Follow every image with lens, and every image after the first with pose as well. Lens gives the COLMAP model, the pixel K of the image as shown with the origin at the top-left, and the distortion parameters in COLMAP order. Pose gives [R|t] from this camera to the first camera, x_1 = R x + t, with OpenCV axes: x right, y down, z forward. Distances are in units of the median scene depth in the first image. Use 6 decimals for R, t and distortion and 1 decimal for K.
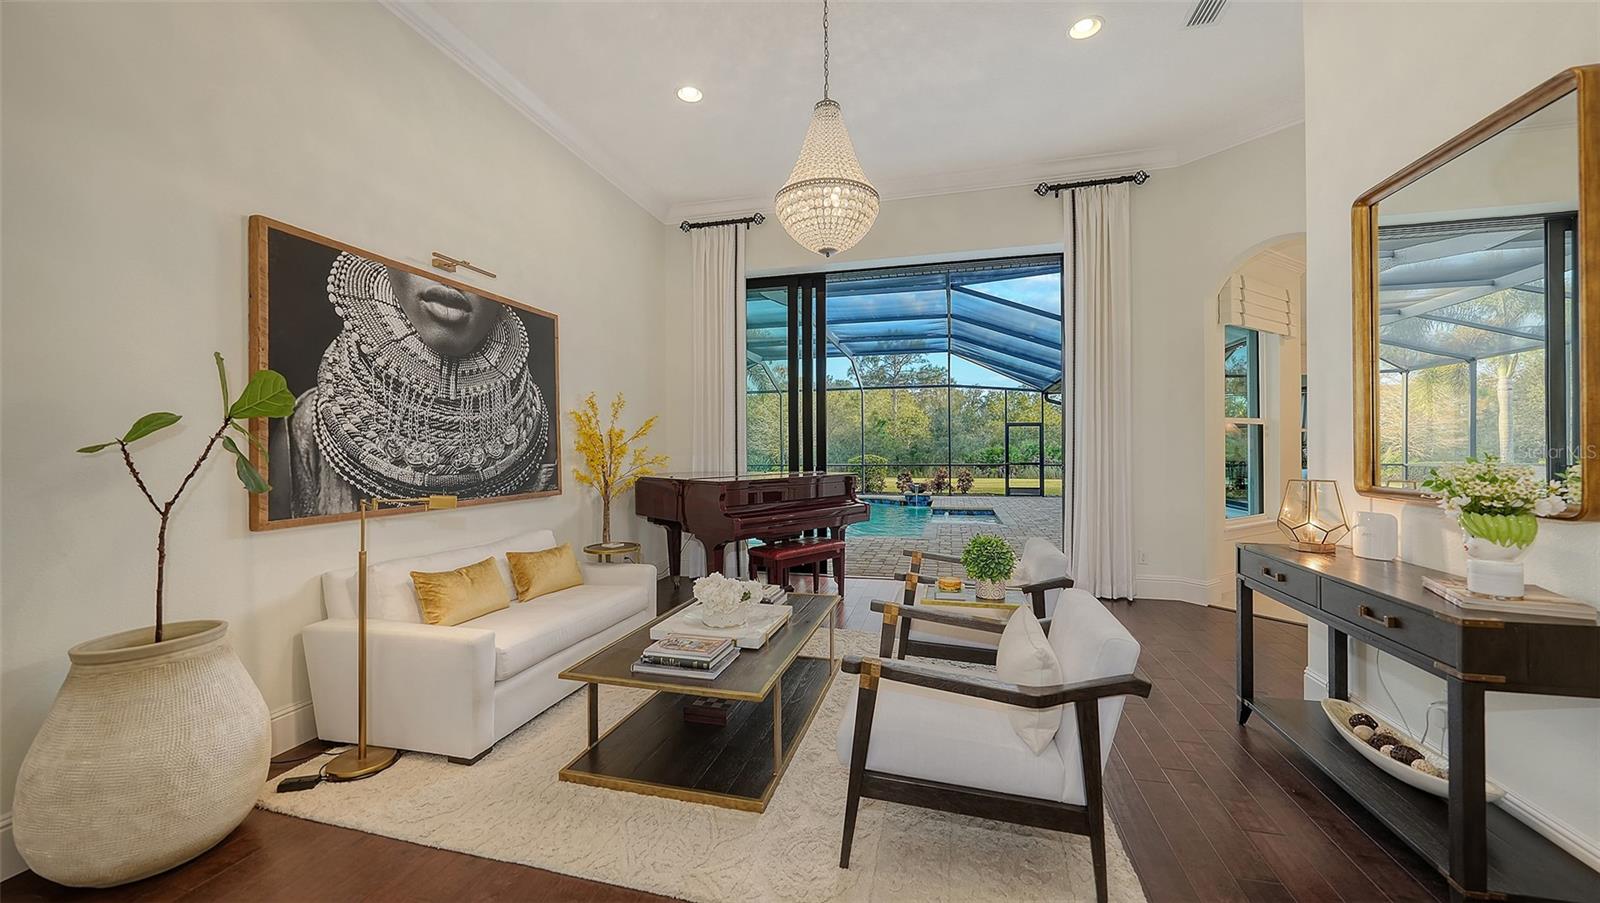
lens RADIAL K [[592.0, 0, 797.4], [0, 592.0, 446.1], [0, 0, 1]] dist [0.000287, 0.000007]
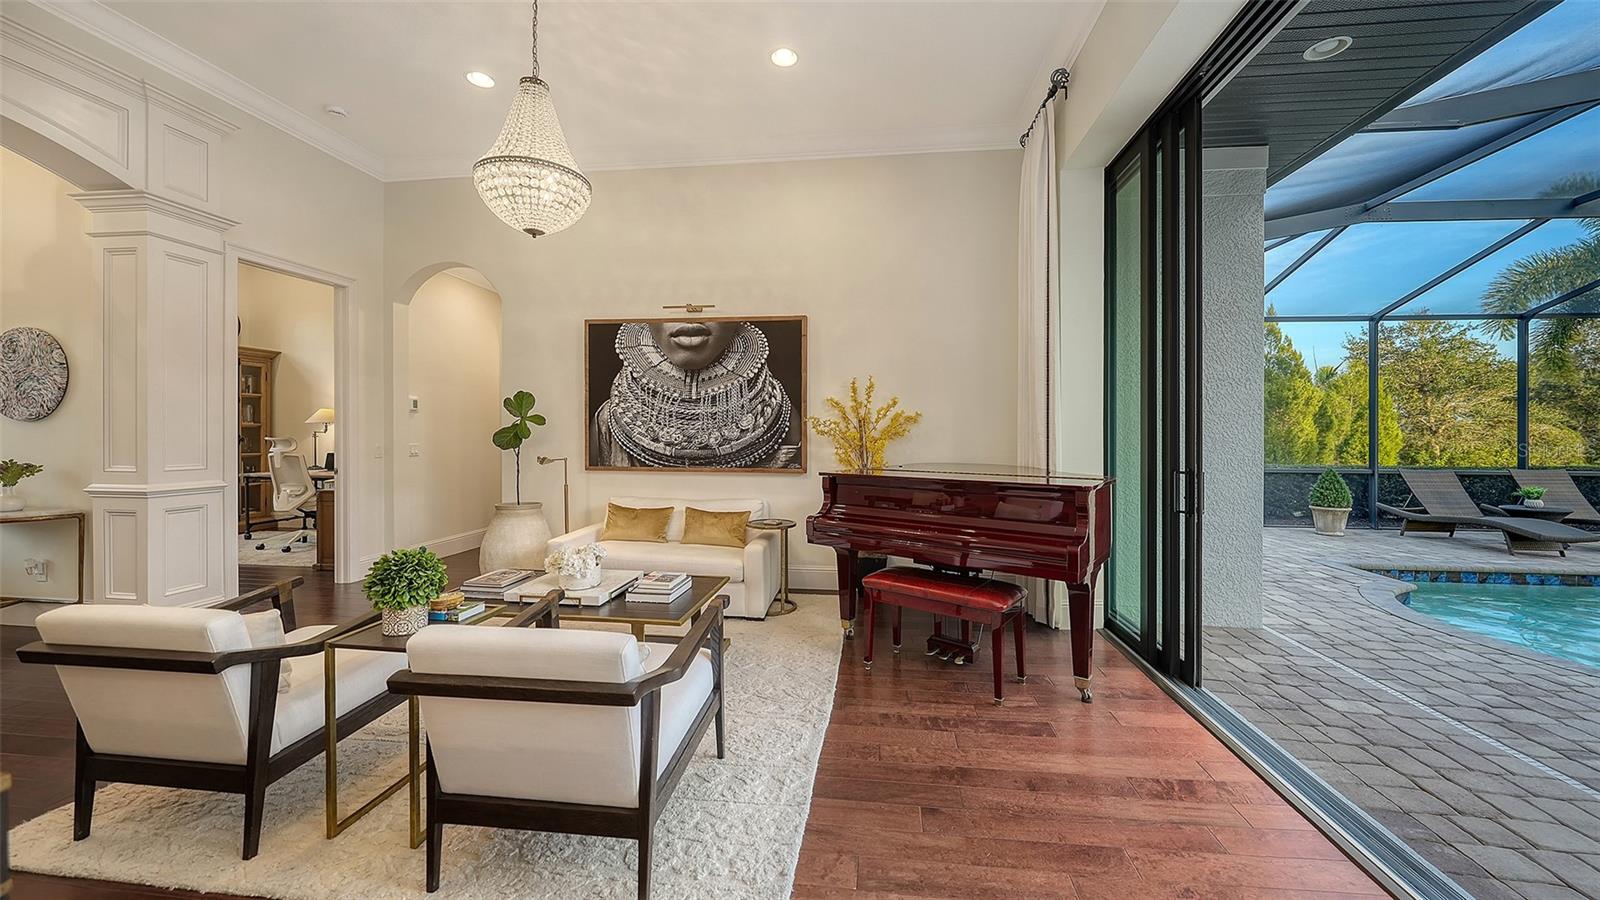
lens RADIAL K [[572.9, 0, 804.9], [0, 572.9, 438.9], [0, 0, 1]] dist [-0.004547, -0.000368]
pose [[0.136362, 0.007100, -0.990634, 0.872751], [-0.003305, 0.999972, 0.006712, 0.011083], [0.990654, 0.002359, 0.136382, 1.079449]]
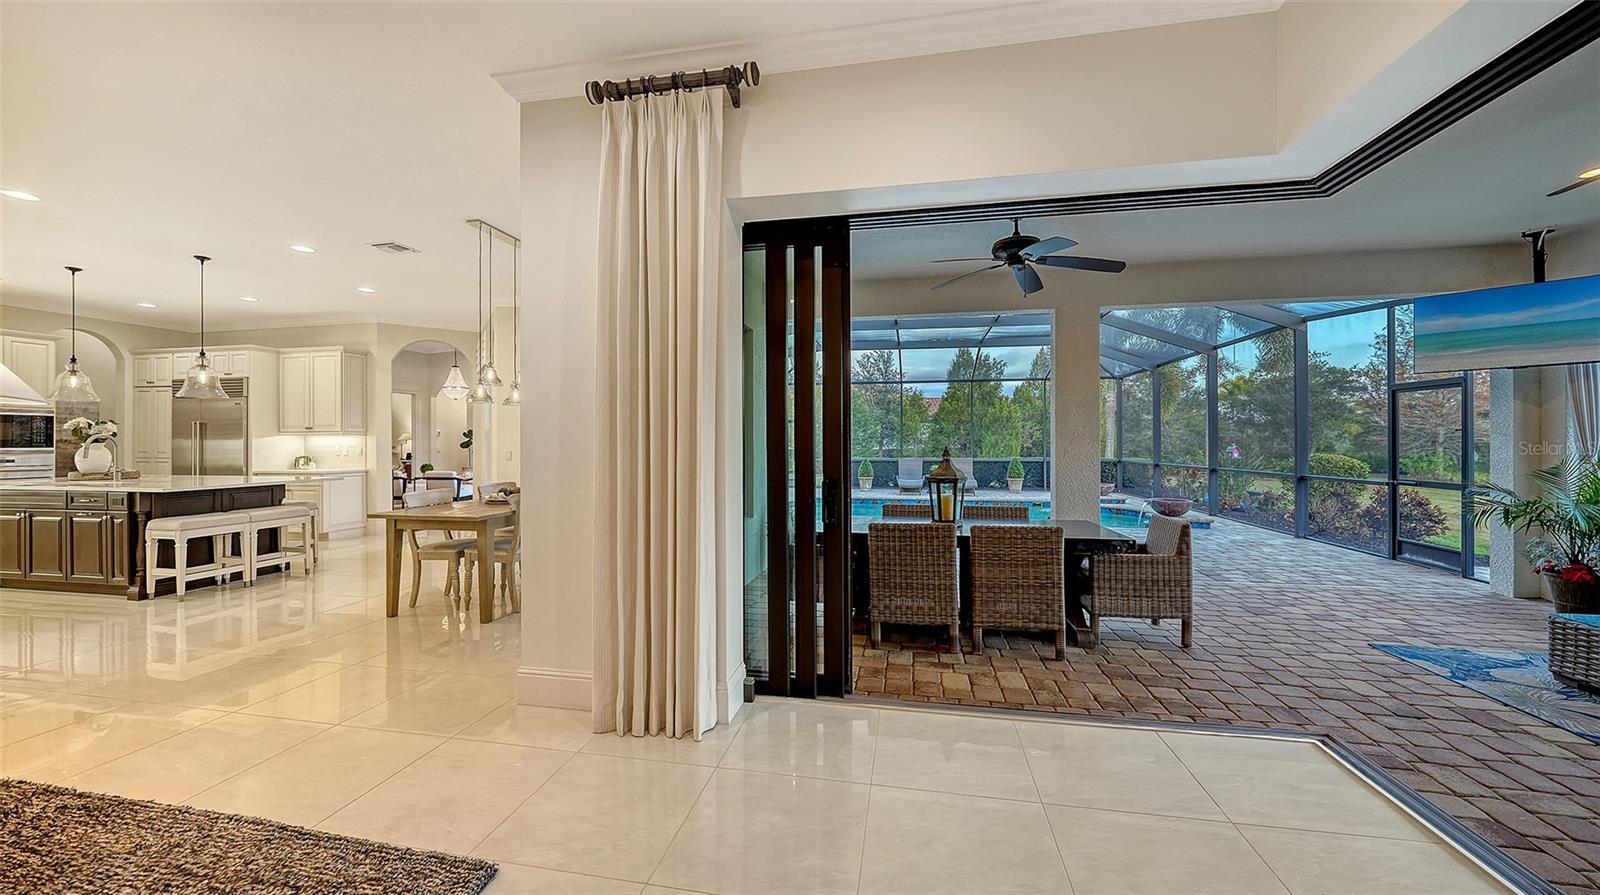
lens RADIAL K [[572.9, 0, 801.4], [0, 572.9, 448.1], [0, 0, 1]] dist [-0.004547, -0.000368]
pose [[0.060792, 0.008770, -0.998112, 3.702228], [0.003059, 0.999955, 0.008973, 0.010958], [0.998146, -0.003599, 0.060762, 2.732863]]
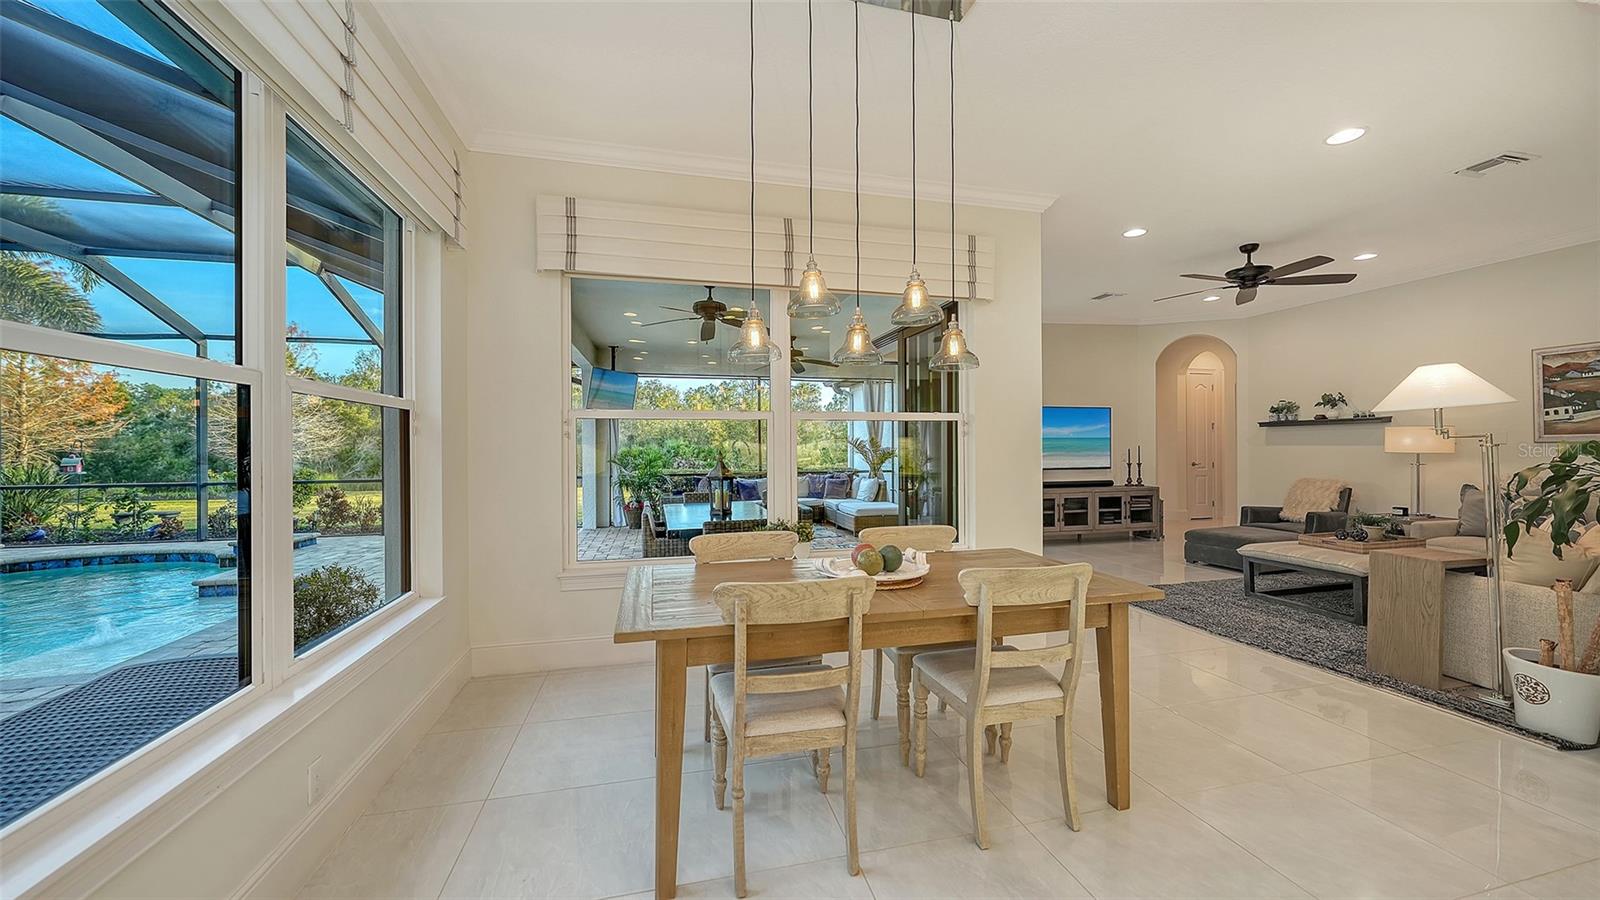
lens RADIAL K [[572.9, 0, 794.4], [0, 572.9, 457.3], [0, 0, 1]] dist [-0.004547, -0.000368]
pose [[0.878620, -0.019115, 0.477139, 1.809523], [0.008906, 0.999681, 0.023650, -0.000275], [-0.477439, -0.016530, 0.878509, 1.592549]]
